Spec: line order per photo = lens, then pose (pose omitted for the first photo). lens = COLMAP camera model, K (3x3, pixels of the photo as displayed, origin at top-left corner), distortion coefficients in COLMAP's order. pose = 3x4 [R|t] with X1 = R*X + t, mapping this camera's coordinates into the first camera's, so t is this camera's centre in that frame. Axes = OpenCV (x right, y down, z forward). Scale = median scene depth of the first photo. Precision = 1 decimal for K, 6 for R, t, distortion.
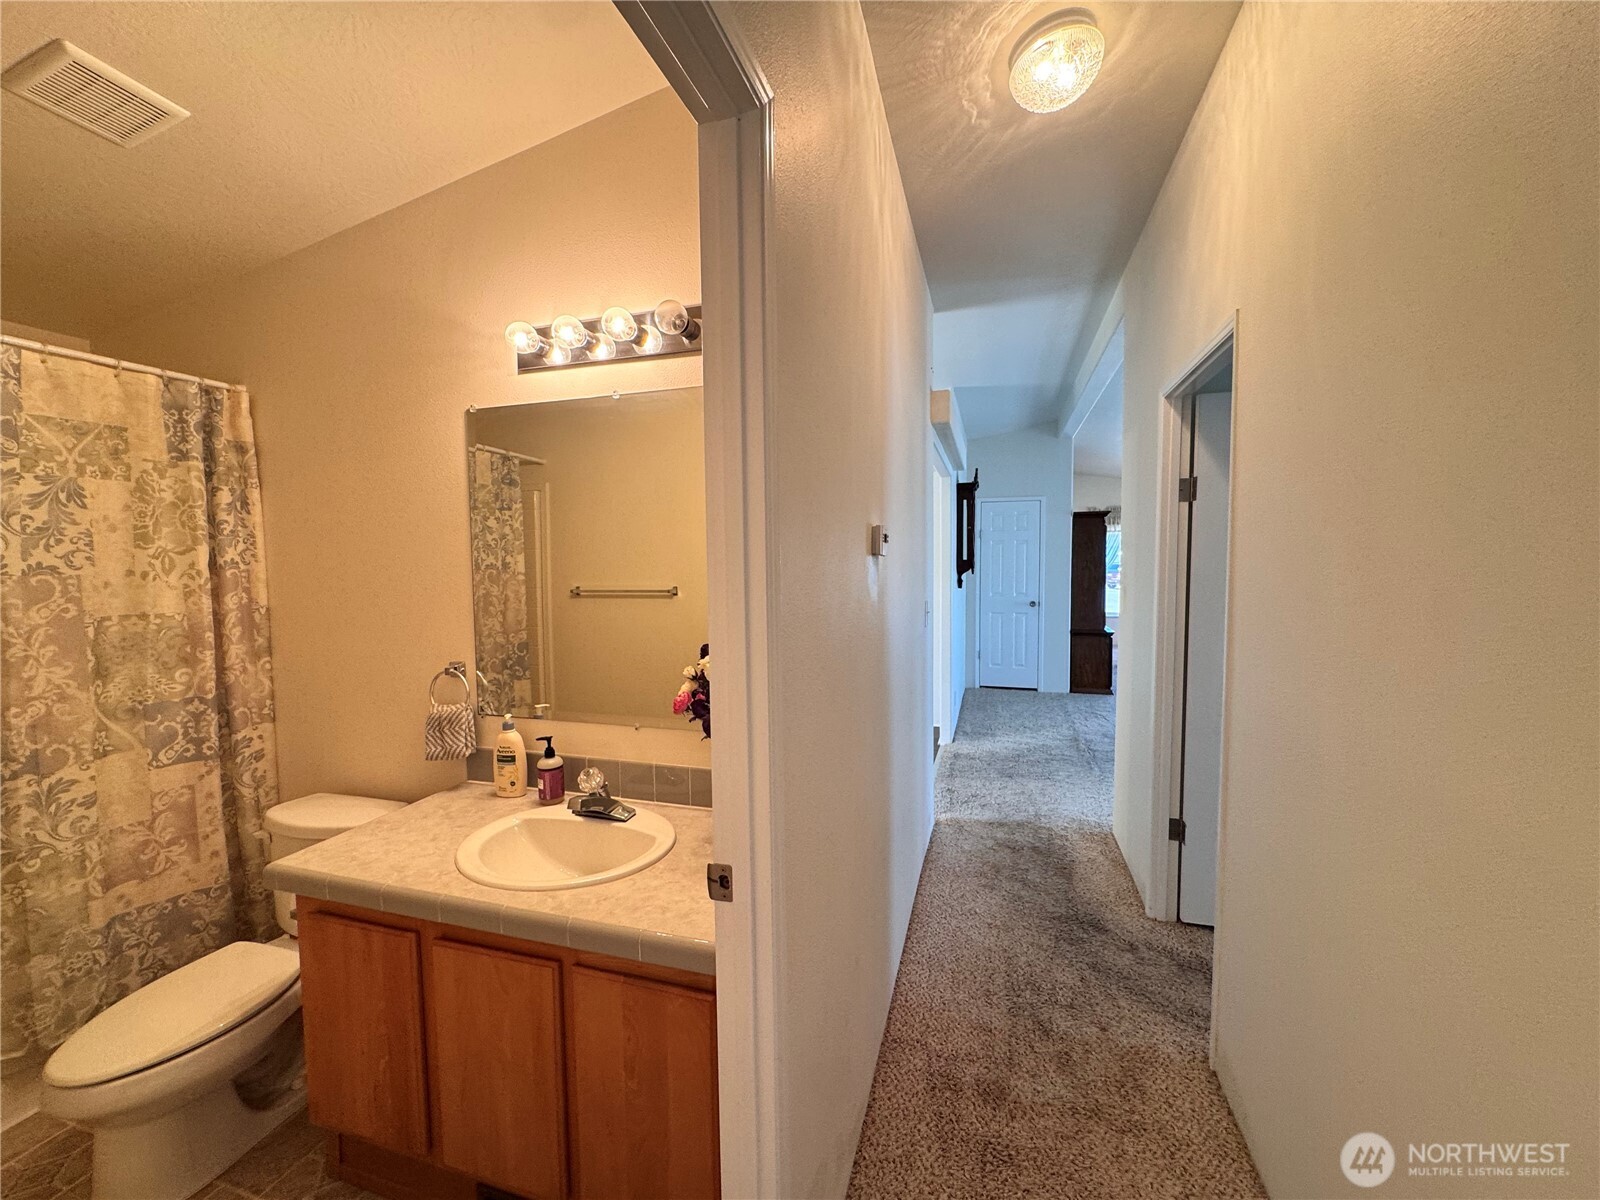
lens RADIAL K [[637.8, 0, 799.9], [0, 637.8, 597.0], [0, 0, 1]] dist [-0.002646, 0.000009]
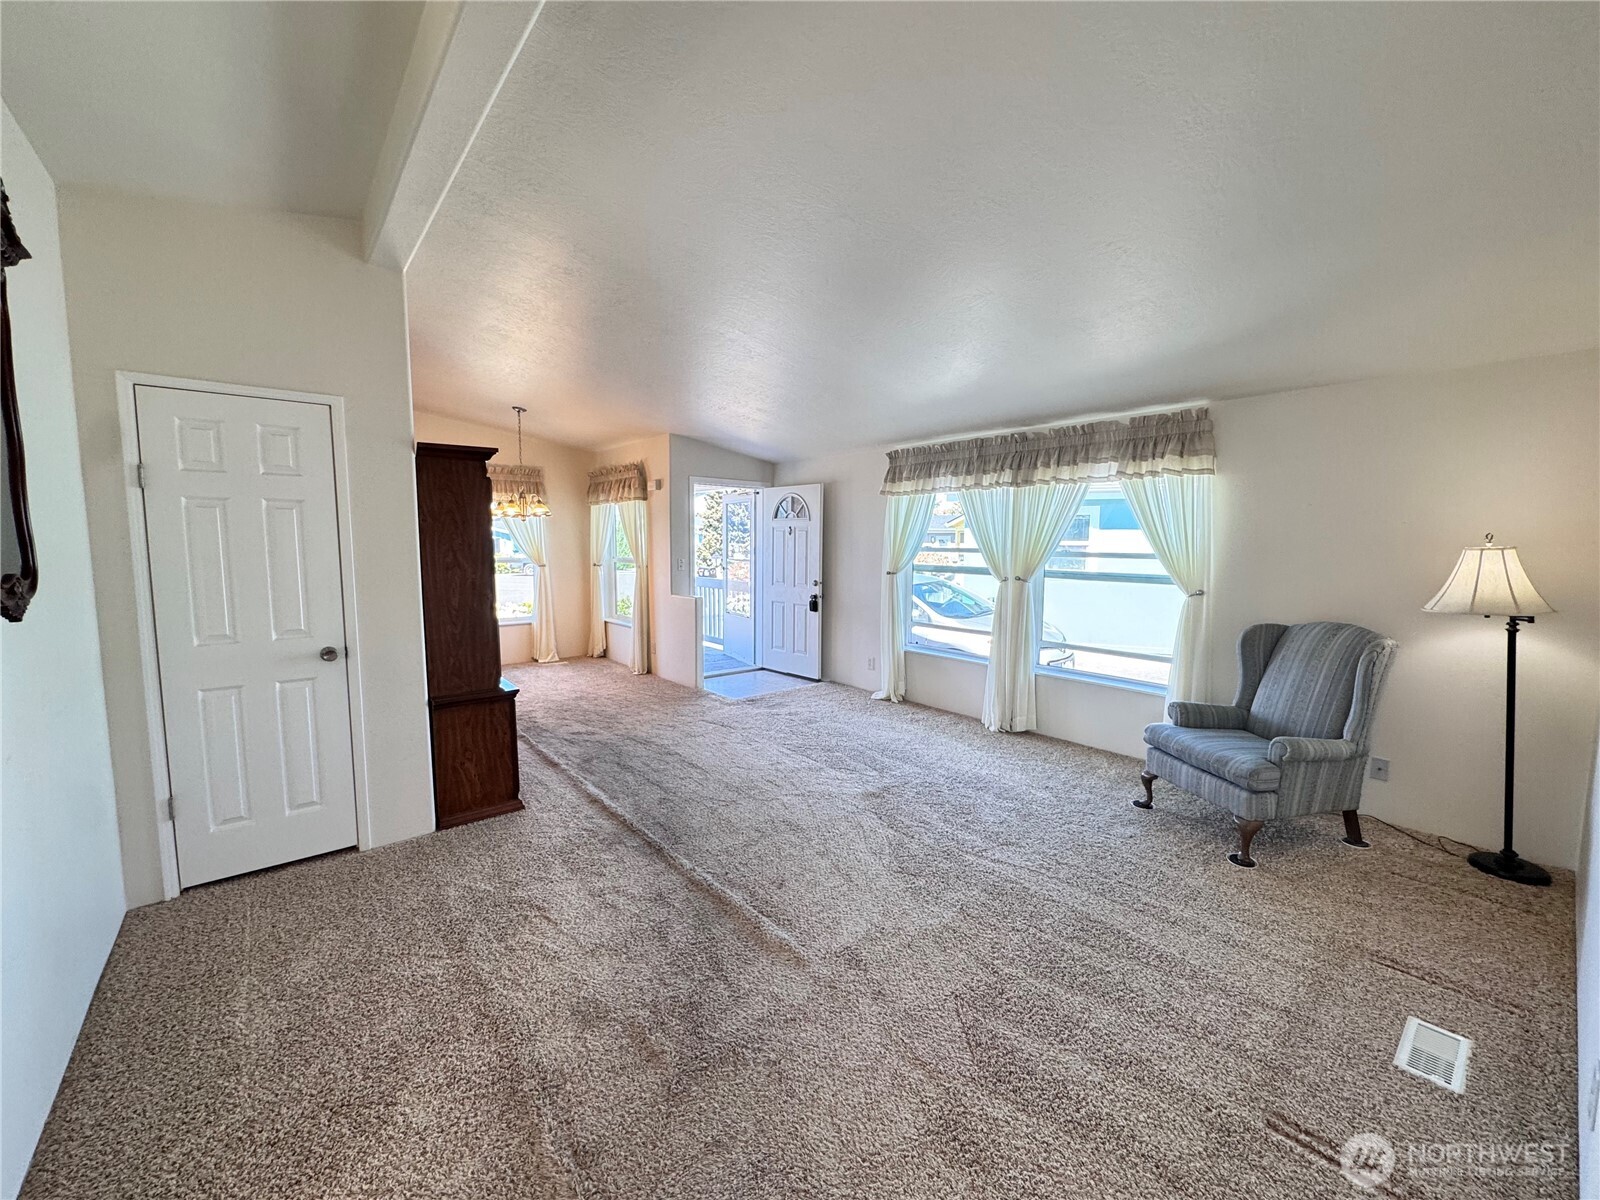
lens RADIAL K [[637.8, 0, 799.9], [0, 637.8, 597.0], [0, 0, 1]] dist [-0.002646, 0.000009]
pose [[0.547971, -0.069016, 0.833645, 0.284176], [0.041883, 0.997604, 0.055059, -0.054862], [-0.835448, 0.004745, 0.549549, 0.770783]]
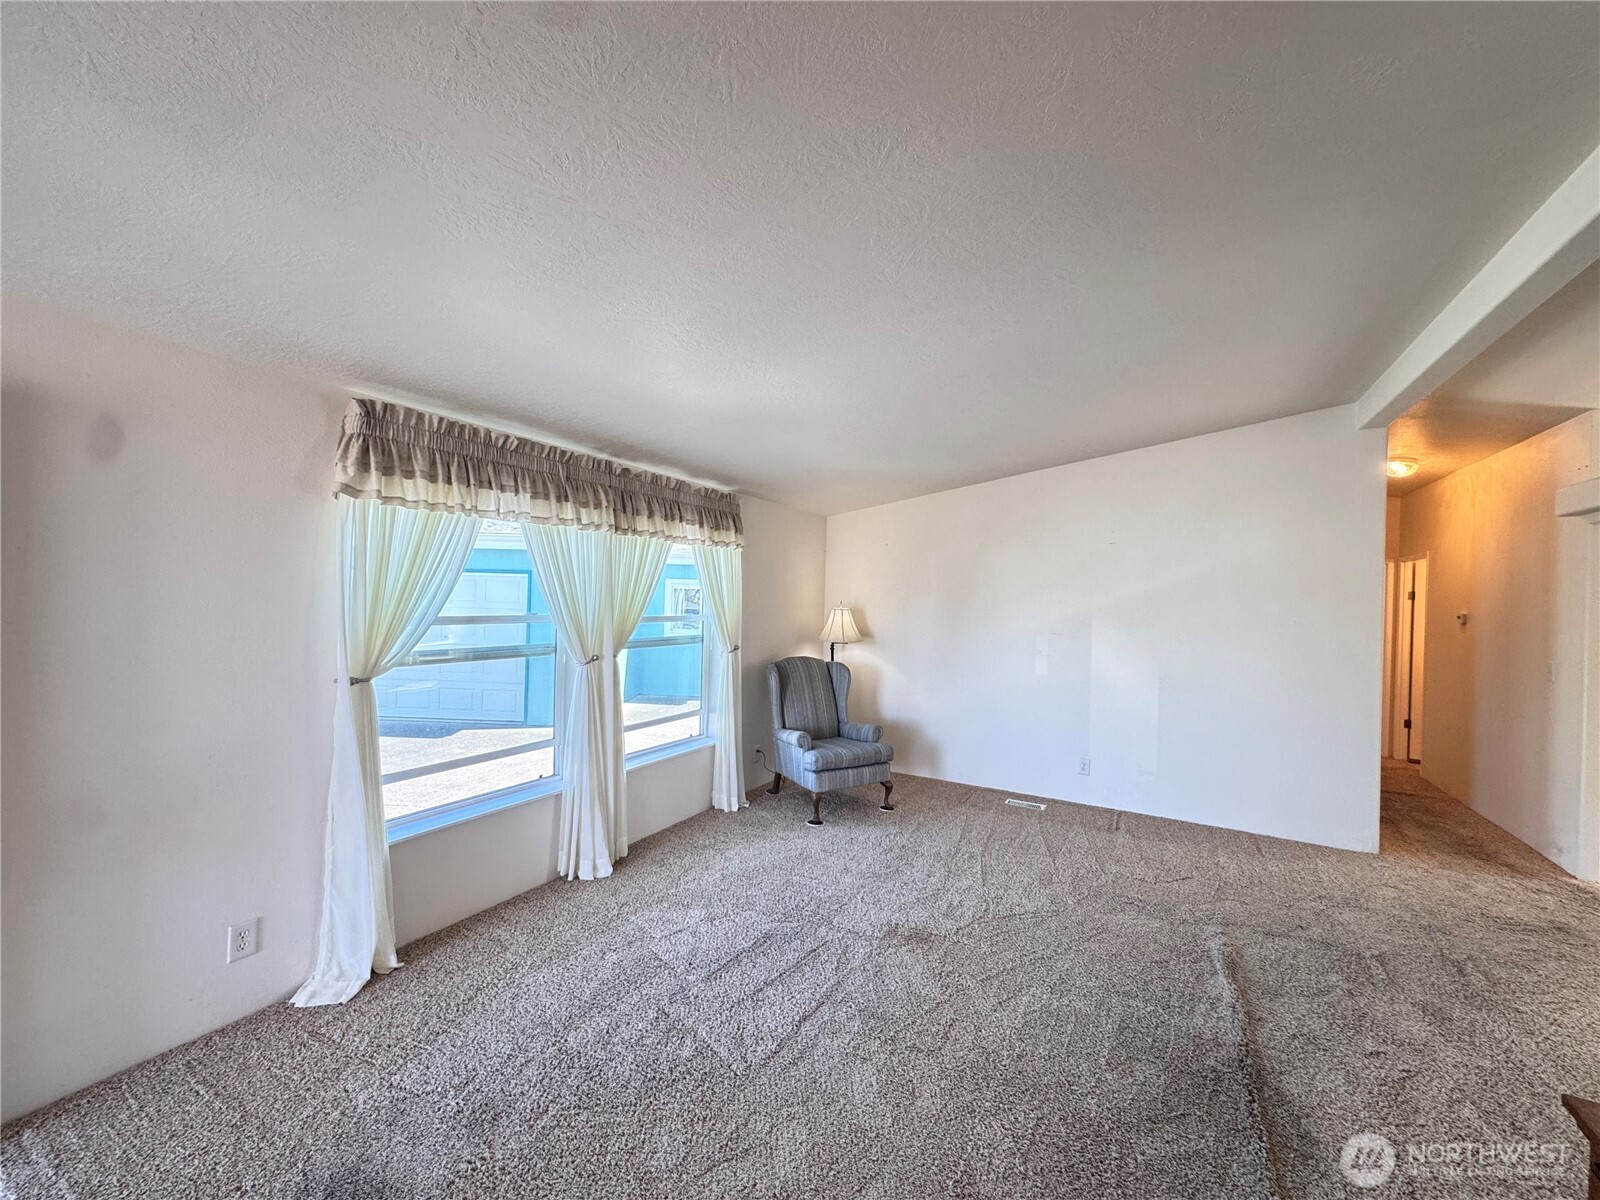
lens RADIAL K [[637.8, 0, 799.9], [0, 637.8, 597.0], [0, 0, 1]] dist [-0.002646, 0.000009]
pose [[-0.976282, -0.022015, 0.215379, 0.953575], [-0.010389, 0.998434, 0.054961, -0.128240], [-0.216252, 0.051420, -0.974983, 1.741921]]
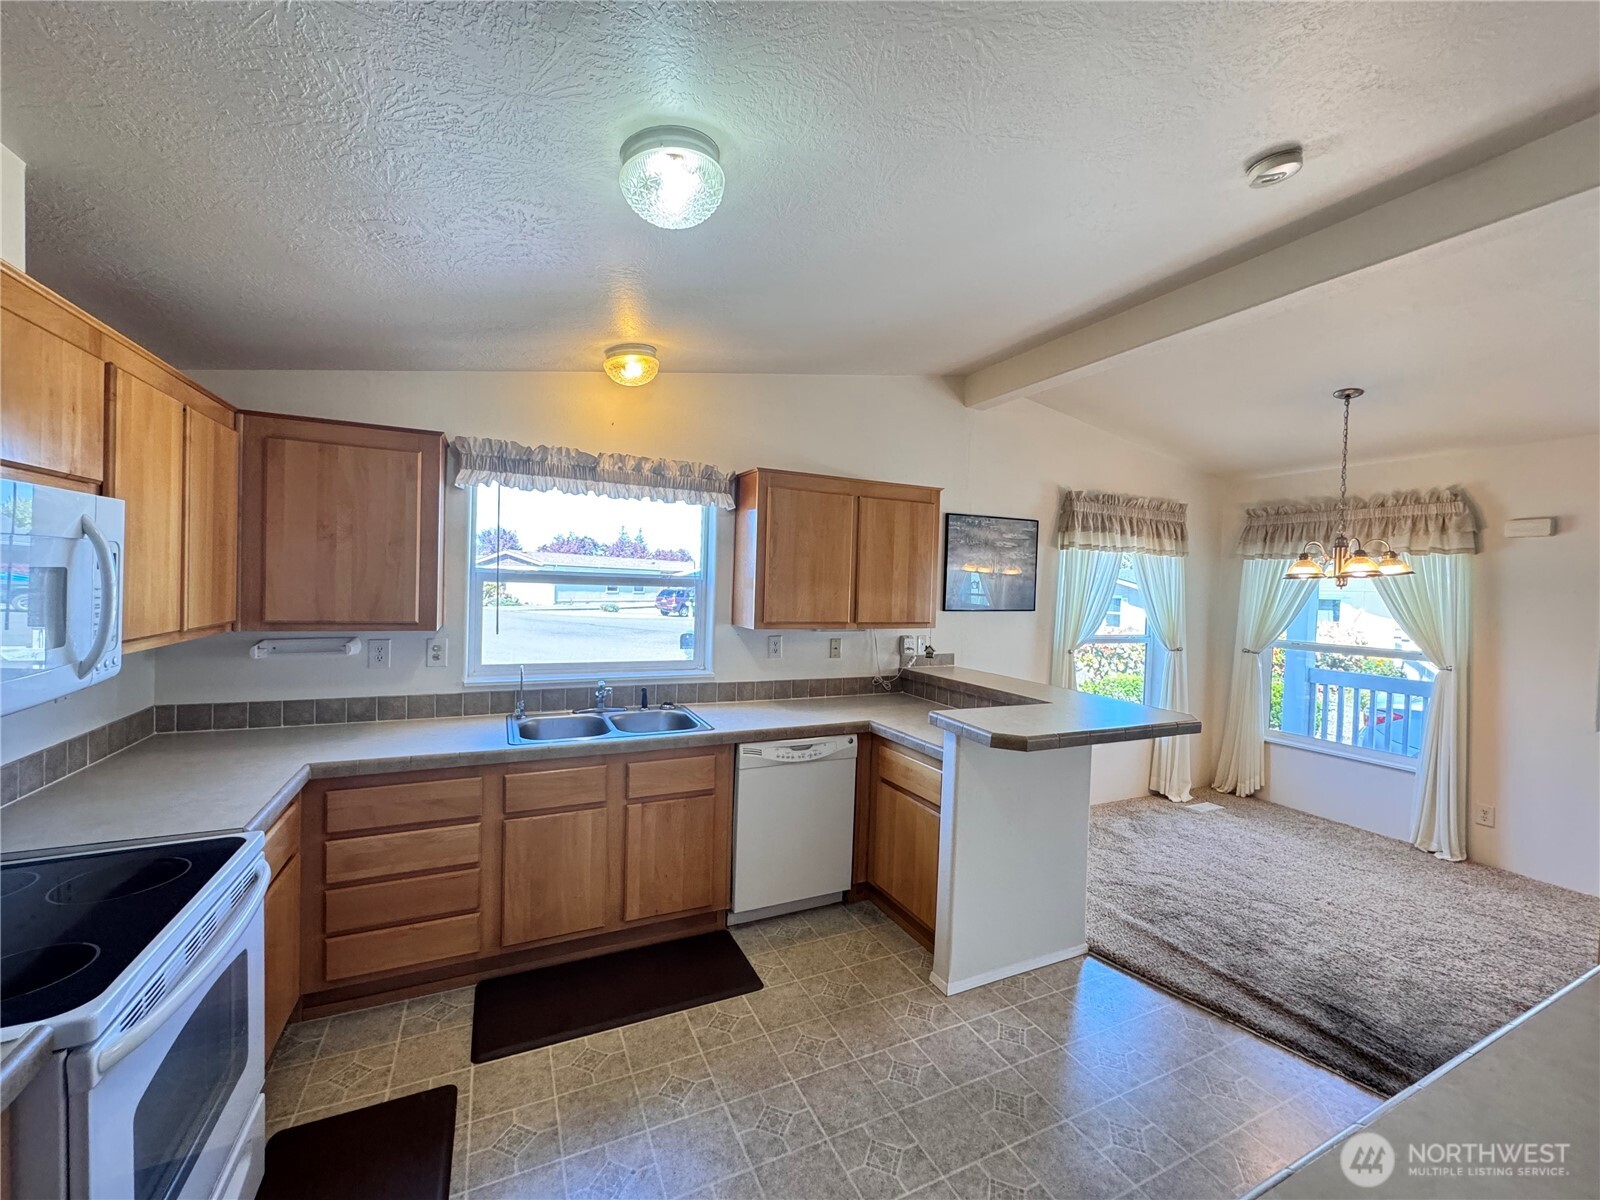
lens RADIAL K [[637.8, 0, 799.9], [0, 637.8, 597.0], [0, 0, 1]] dist [-0.002646, 0.000009]
pose [[0.734658, 0.019770, 0.678150, 0.107006], [0.000342, 0.999564, -0.029511, -0.128925], [-0.678438, 0.021912, 0.734331, 1.858284]]
